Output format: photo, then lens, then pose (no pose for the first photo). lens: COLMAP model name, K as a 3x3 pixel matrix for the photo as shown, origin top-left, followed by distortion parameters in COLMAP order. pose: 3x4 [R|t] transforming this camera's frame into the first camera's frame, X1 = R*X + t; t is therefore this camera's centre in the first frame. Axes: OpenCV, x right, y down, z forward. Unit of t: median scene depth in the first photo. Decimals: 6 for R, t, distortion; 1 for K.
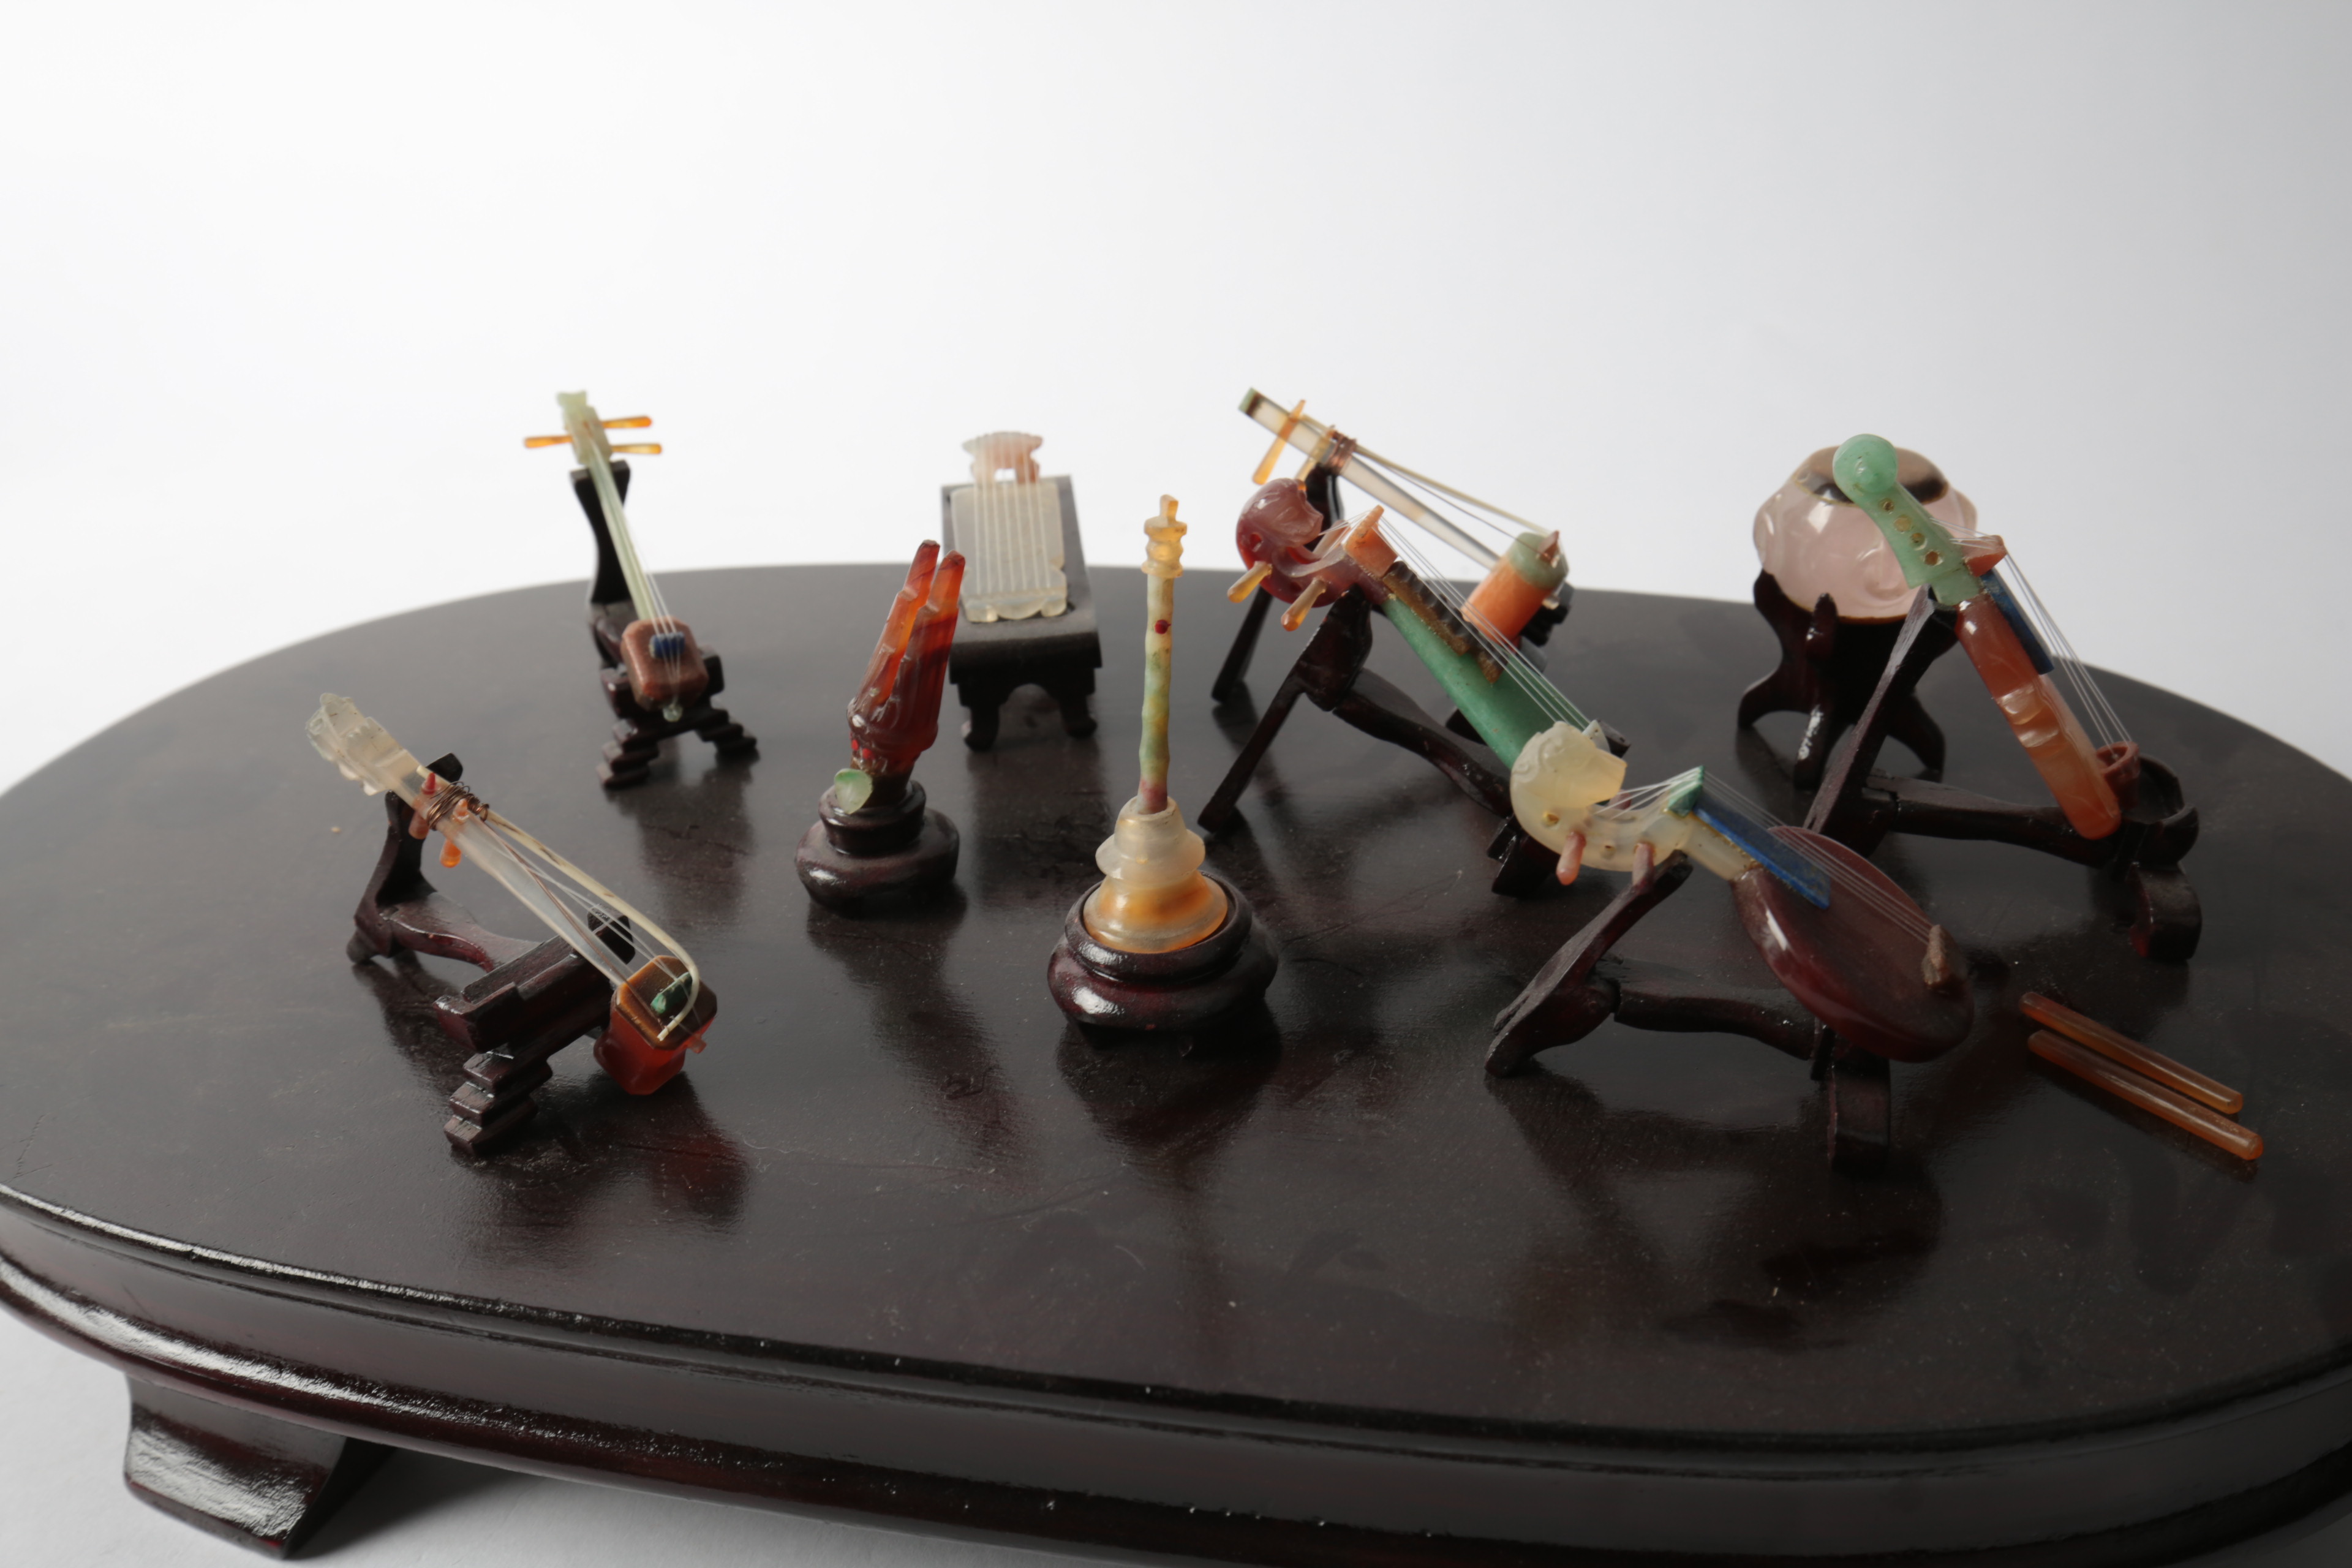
lens RADIAL K [[2070.5, 0, 1176.0], [0, 2070.5, 784.0], [0, 0, 1]] dist [0.014170, 0.018206]
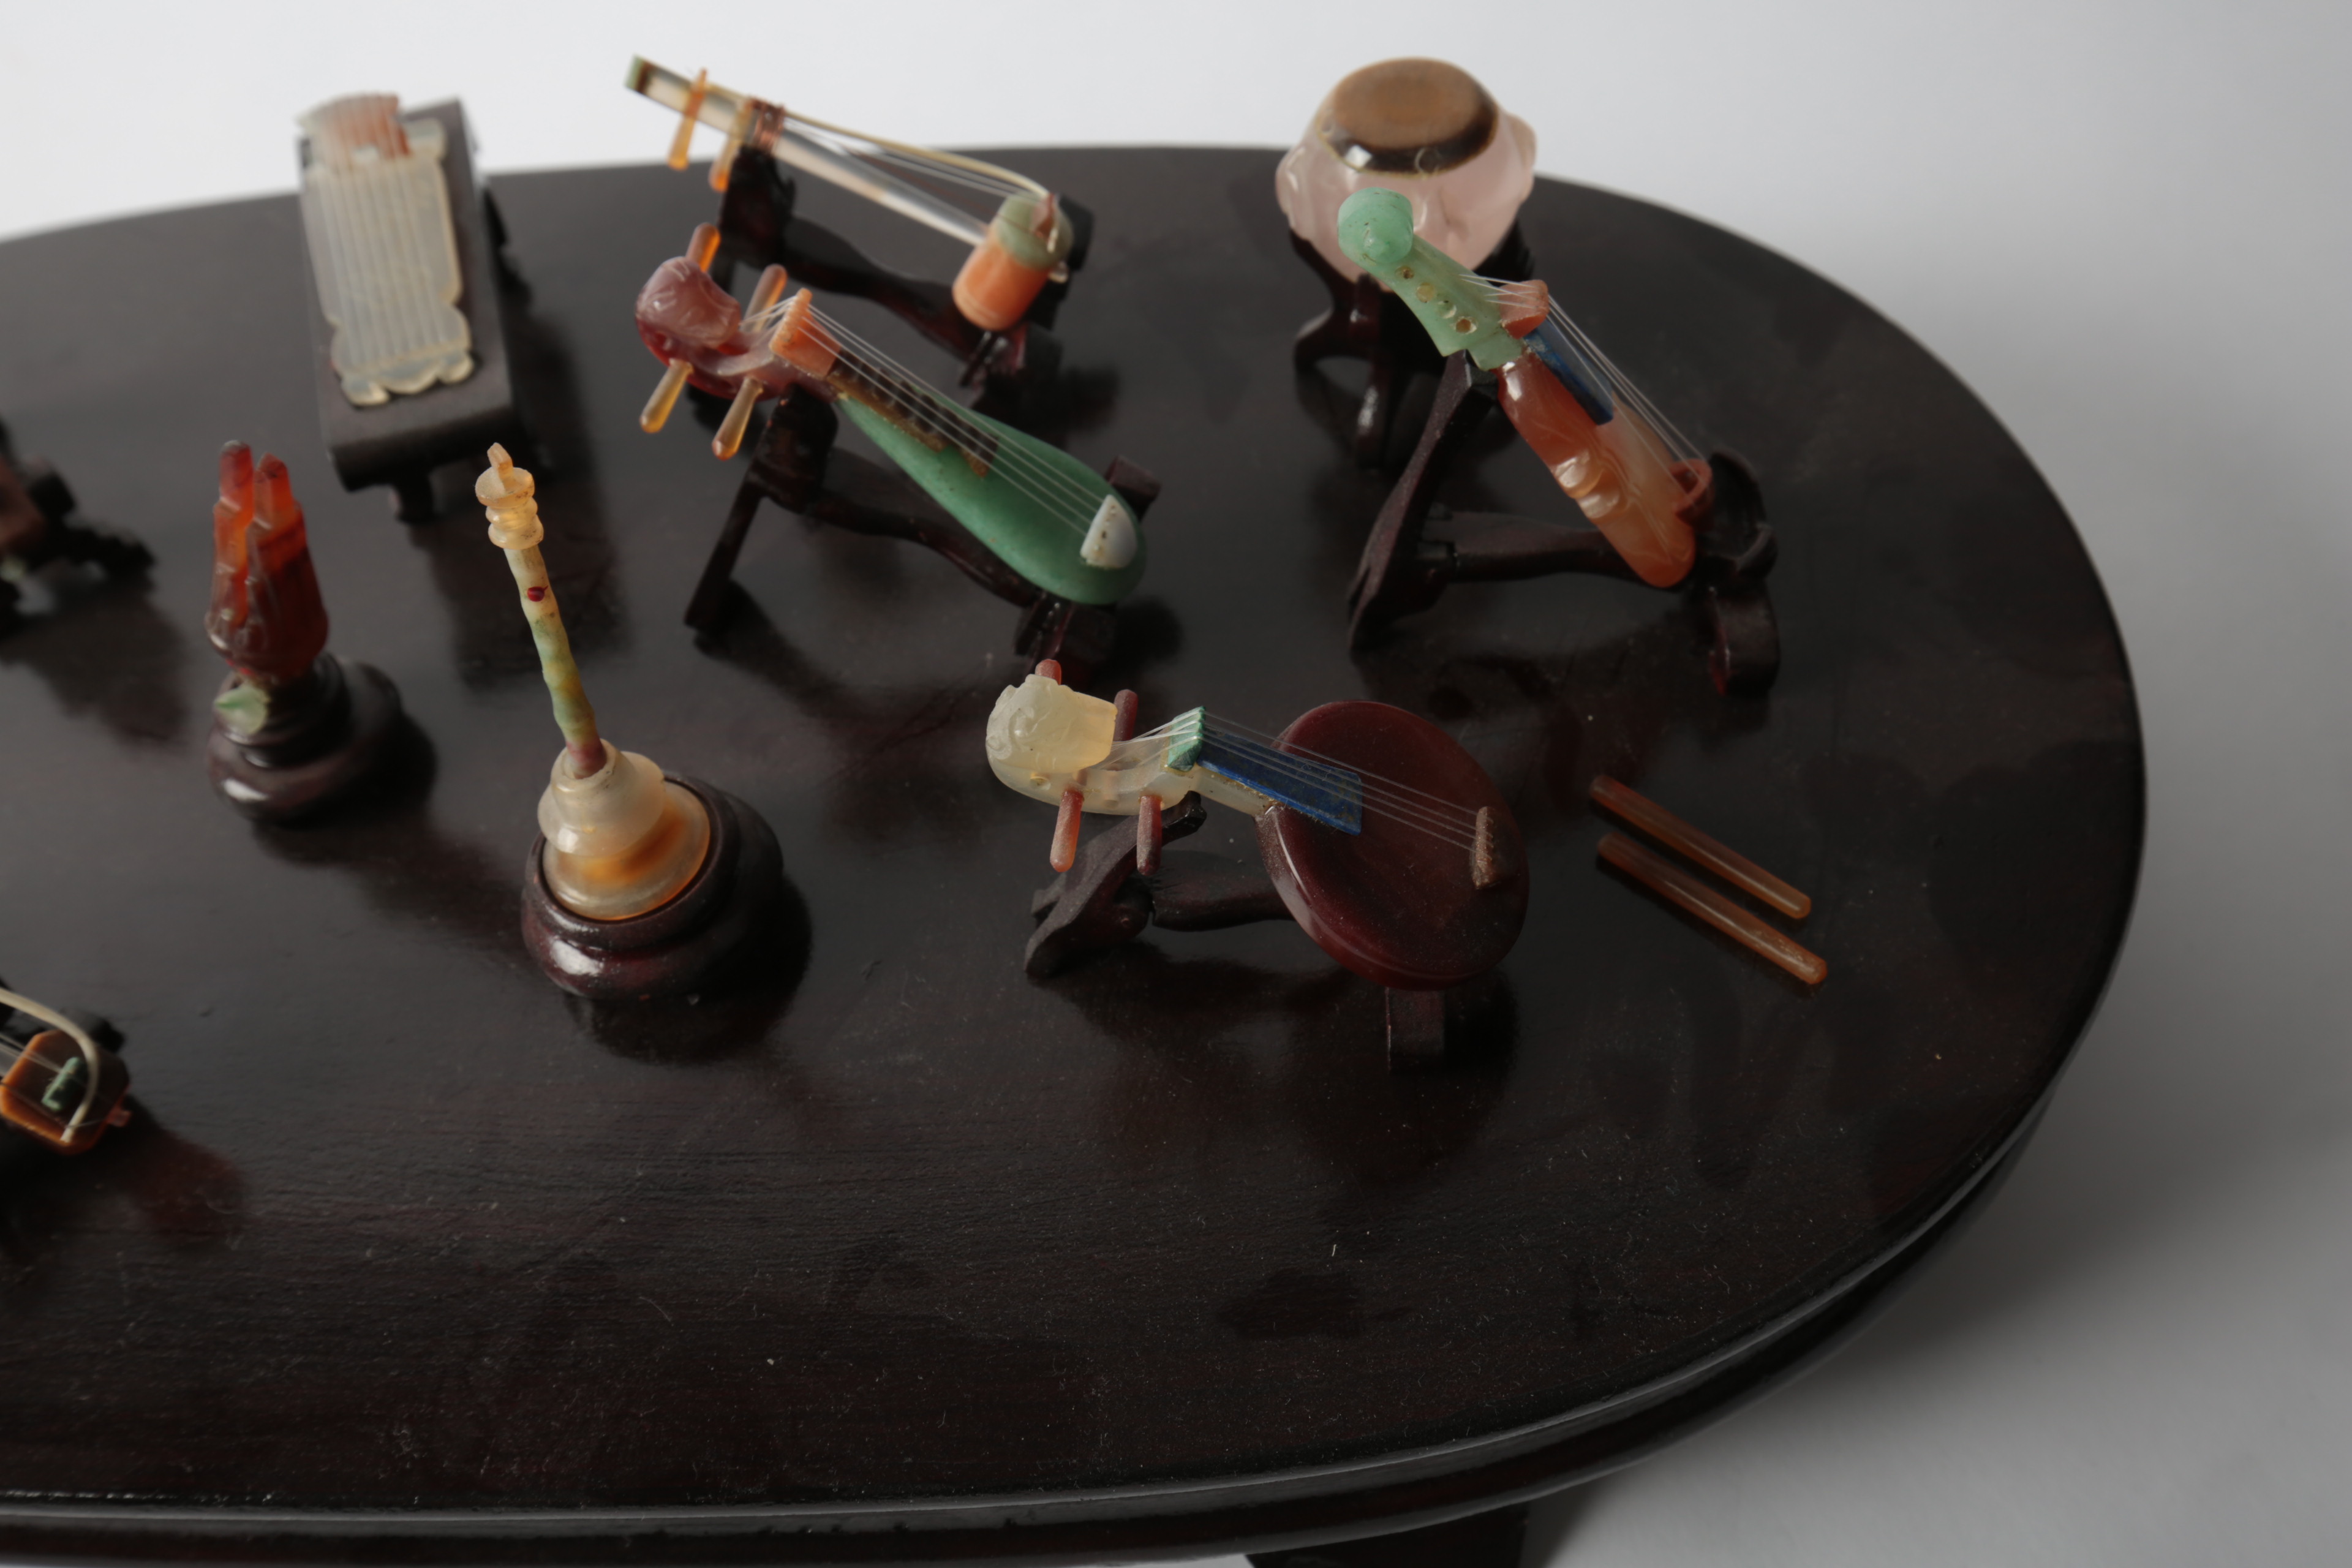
lens RADIAL K [[2070.5, 0, 1176.0], [0, 2070.5, 784.0], [0, 0, 1]] dist [0.014170, 0.018206]
pose [[0.980134, -0.177214, 0.089064, 0.142753], [0.126700, 0.904931, 0.406261, -0.286412], [-0.152592, -0.386906, 0.909406, 0.192146]]
